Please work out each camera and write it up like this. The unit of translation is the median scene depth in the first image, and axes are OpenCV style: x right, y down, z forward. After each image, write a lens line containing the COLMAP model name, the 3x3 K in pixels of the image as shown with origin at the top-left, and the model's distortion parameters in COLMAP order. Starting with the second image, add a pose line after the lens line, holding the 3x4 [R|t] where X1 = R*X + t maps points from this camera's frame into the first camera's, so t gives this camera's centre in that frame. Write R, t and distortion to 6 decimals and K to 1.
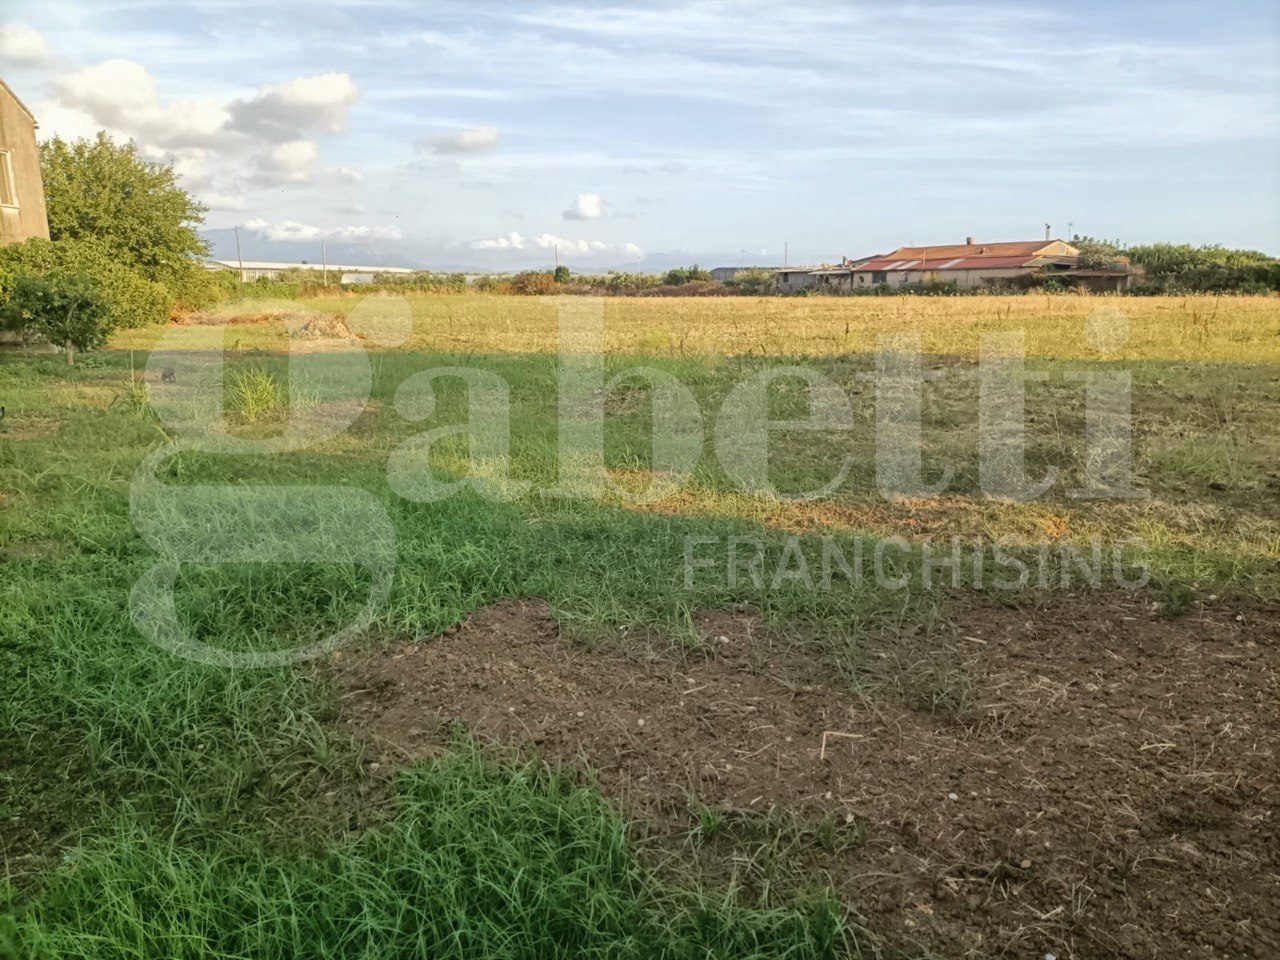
lens RADIAL K [[929.0, 0, 641.6], [0, 929.0, 482.8], [0, 0, 1]] dist [0.031040, -0.045929]
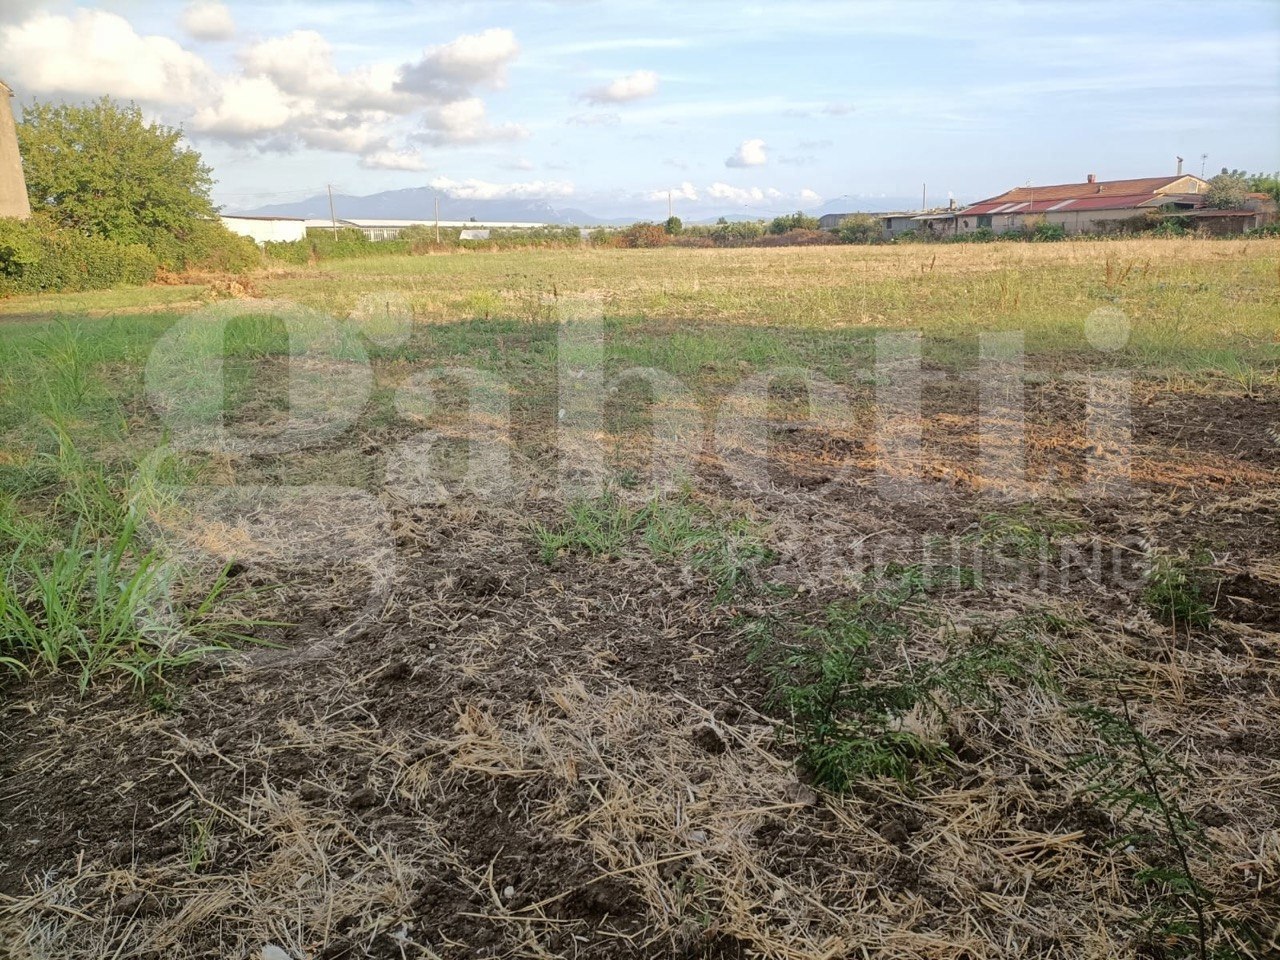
lens RADIAL K [[929.0, 0, 627.4], [0, 929.0, 476.0], [0, 0, 1]] dist [0.031040, -0.045929]
pose [[0.983313, 0.026997, -0.179907, 0.241004], [-0.019114, 0.998786, 0.045411, -0.020828], [0.180914, -0.041214, 0.982635, 0.091025]]
